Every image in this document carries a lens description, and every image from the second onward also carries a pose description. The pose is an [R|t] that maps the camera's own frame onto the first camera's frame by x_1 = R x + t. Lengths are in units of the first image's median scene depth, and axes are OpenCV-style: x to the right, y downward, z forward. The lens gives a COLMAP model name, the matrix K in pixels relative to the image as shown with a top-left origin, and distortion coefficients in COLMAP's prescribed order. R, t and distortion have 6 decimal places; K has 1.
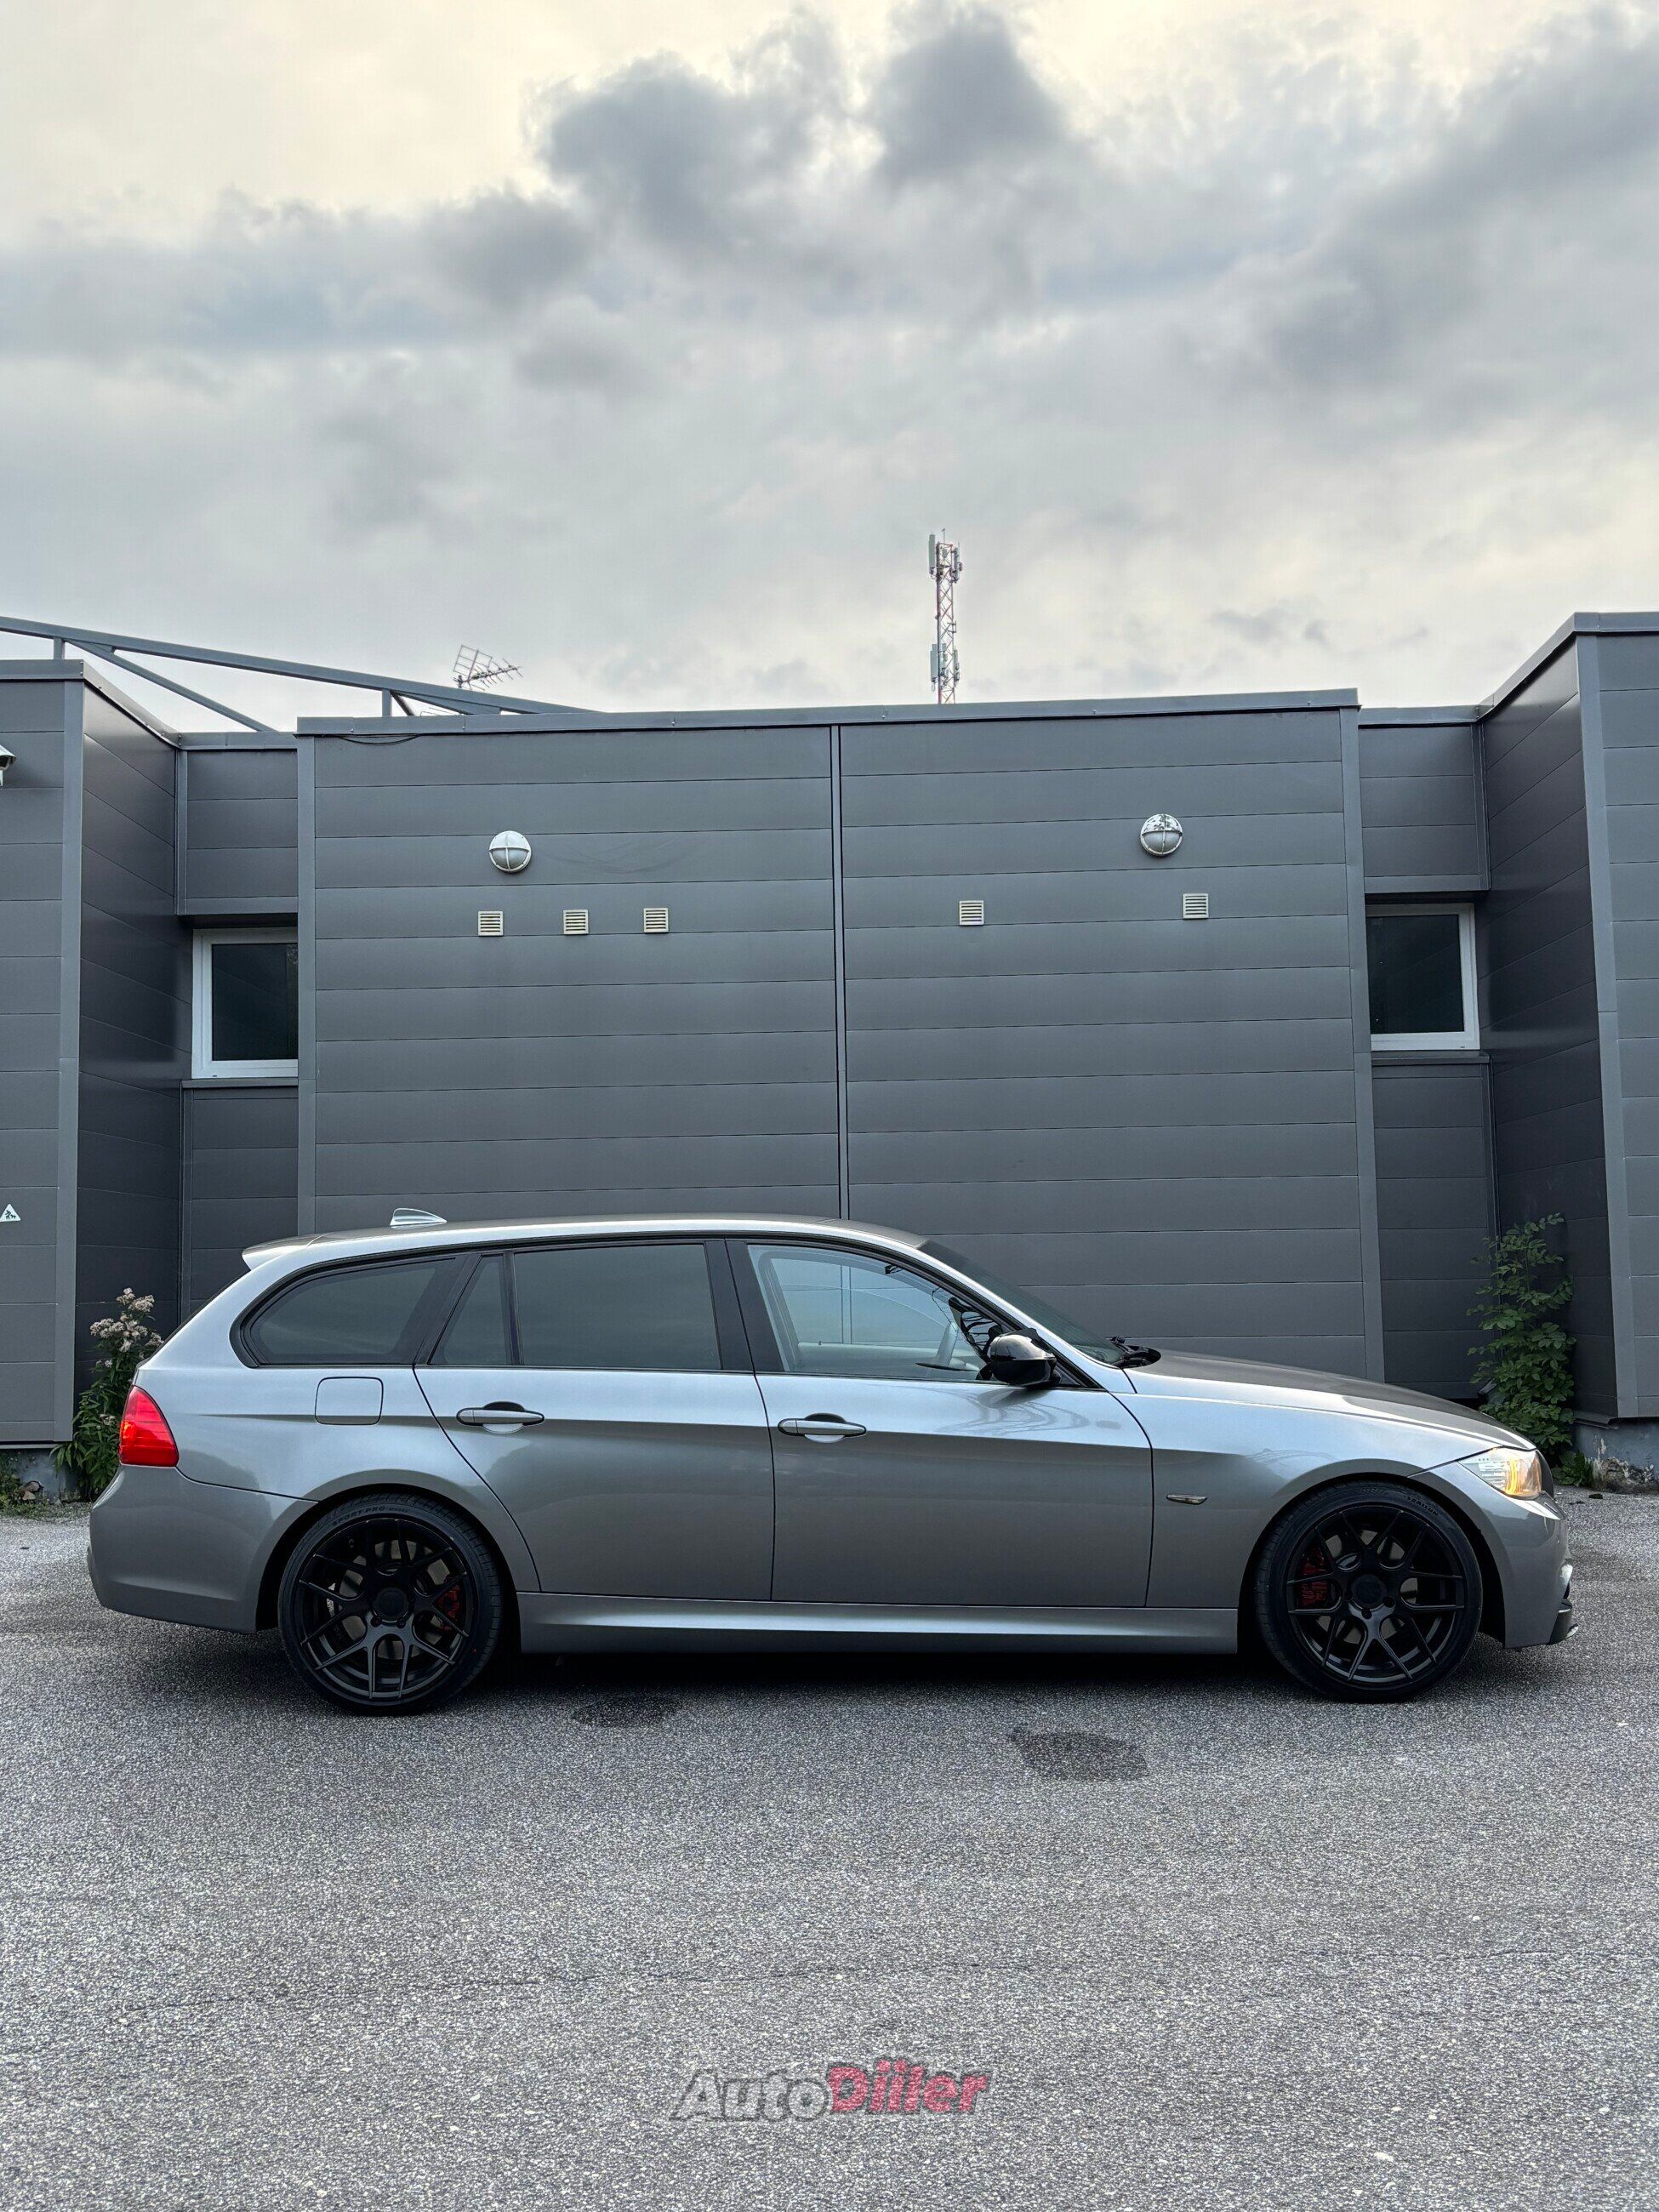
lens RADIAL K [[2040.6, 0, 827.3], [0, 2040.6, 1093.2], [0, 0, 1]] dist [0.016692, 0.021971]
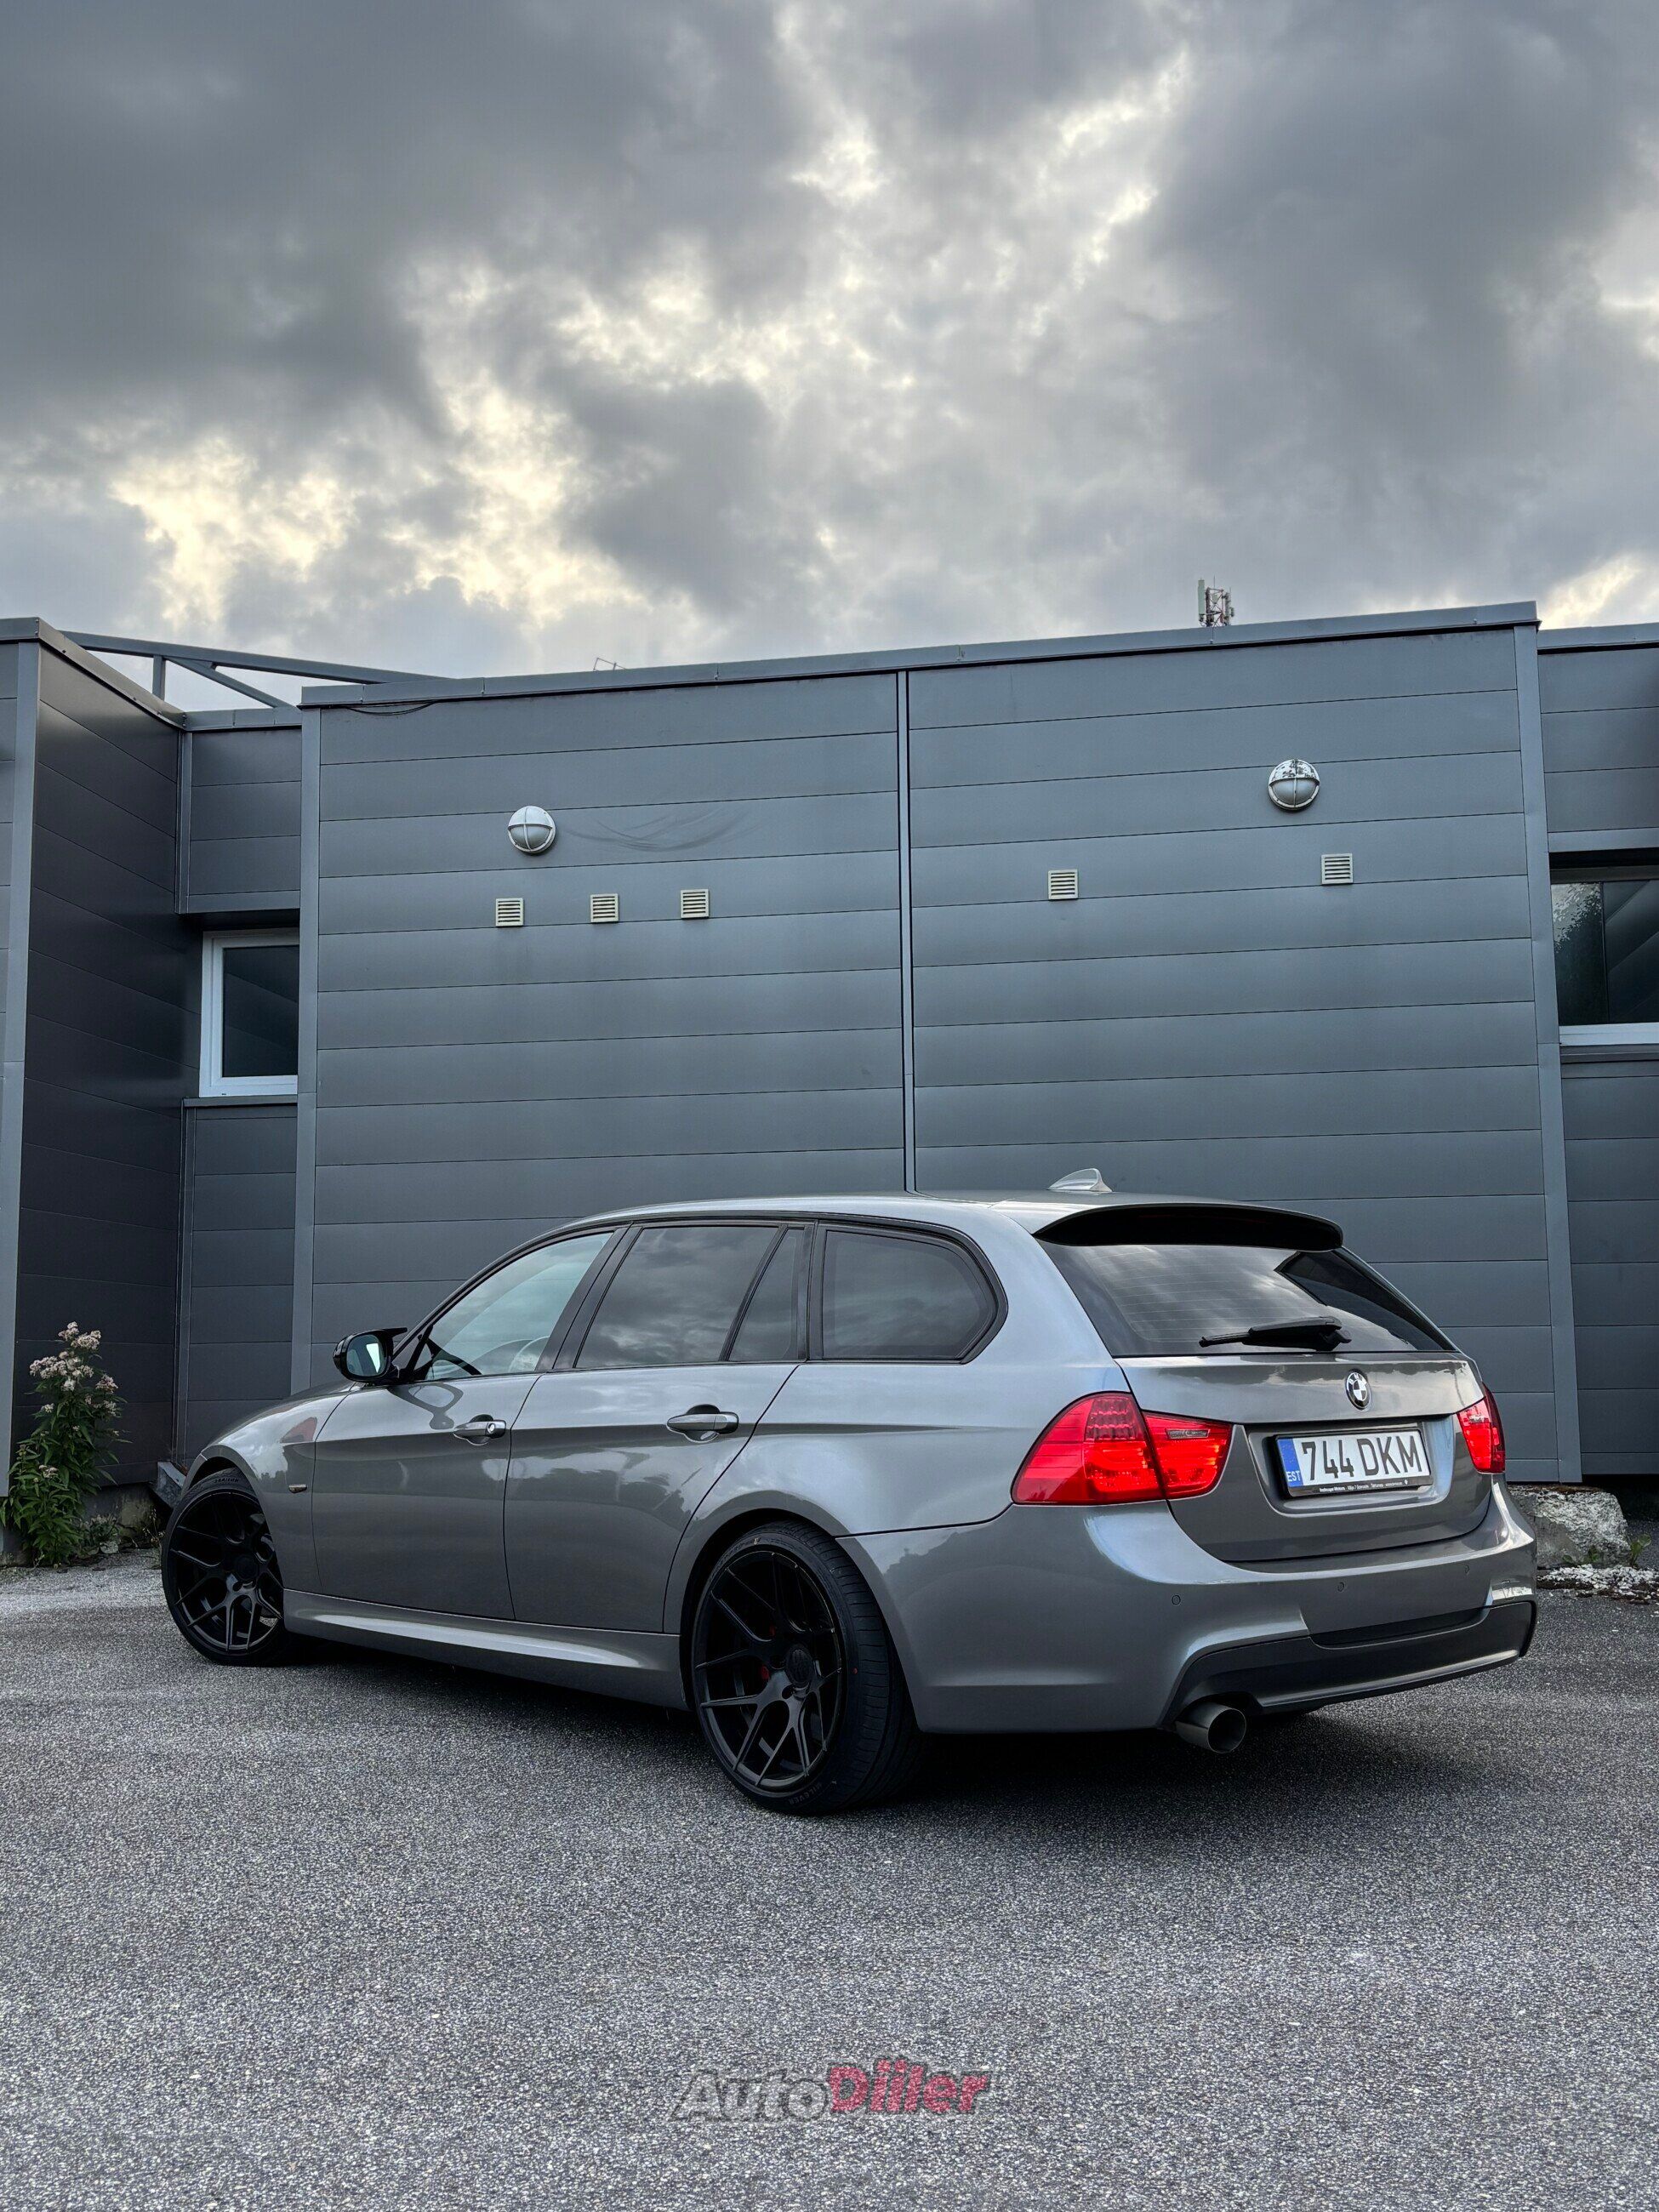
lens RADIAL K [[2111.7, 0, 813.5], [0, 2111.7, 1129.3], [0, 0, 1]] dist [0.029184, 0.003969]
pose [[0.990247, -0.009632, -0.138993, 0.095331], [0.006448, 0.999707, -0.023336, 0.034047], [0.139177, 0.022212, 0.990018, 0.134885]]
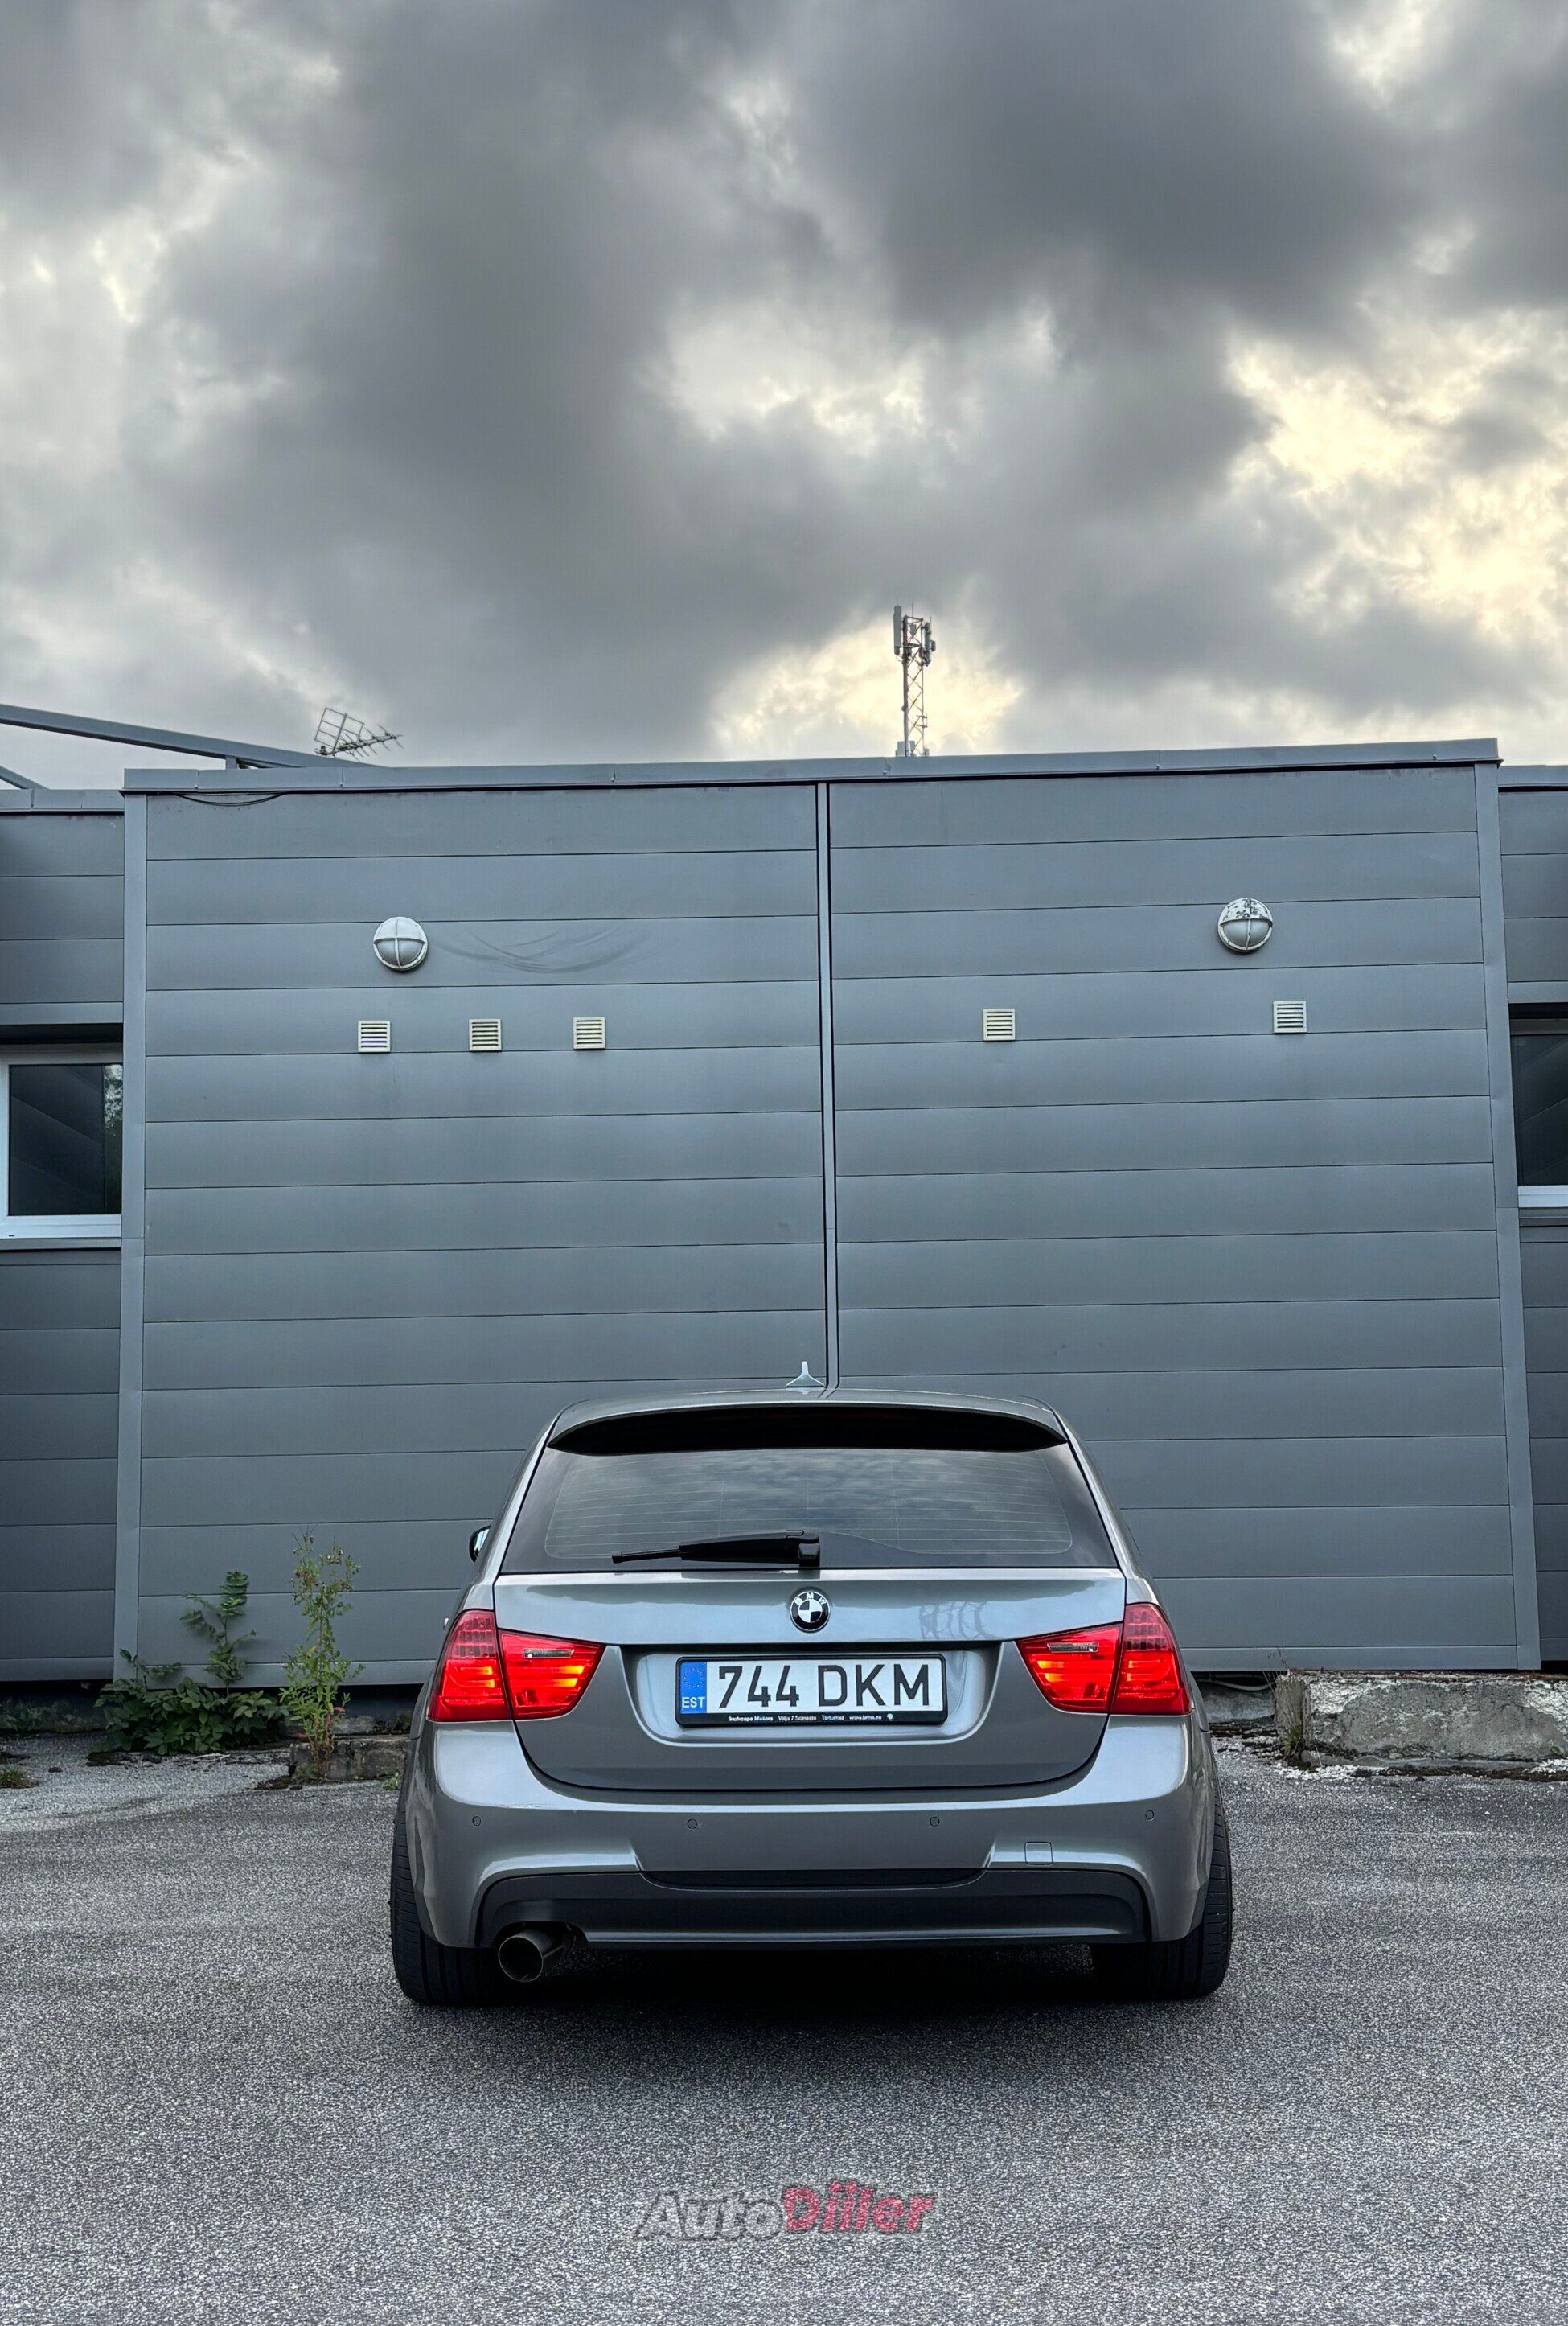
lens RADIAL K [[2543.0, 0, 788.2], [0, 2543.0, 1240.0], [0, 0, 1]] dist [0.036844, -0.026757]
pose [[0.999939, 0.003440, 0.010451, -0.020170], [-0.003179, 0.999685, -0.024894, 0.018232], [-0.010533, 0.024860, 0.999635, 0.043615]]
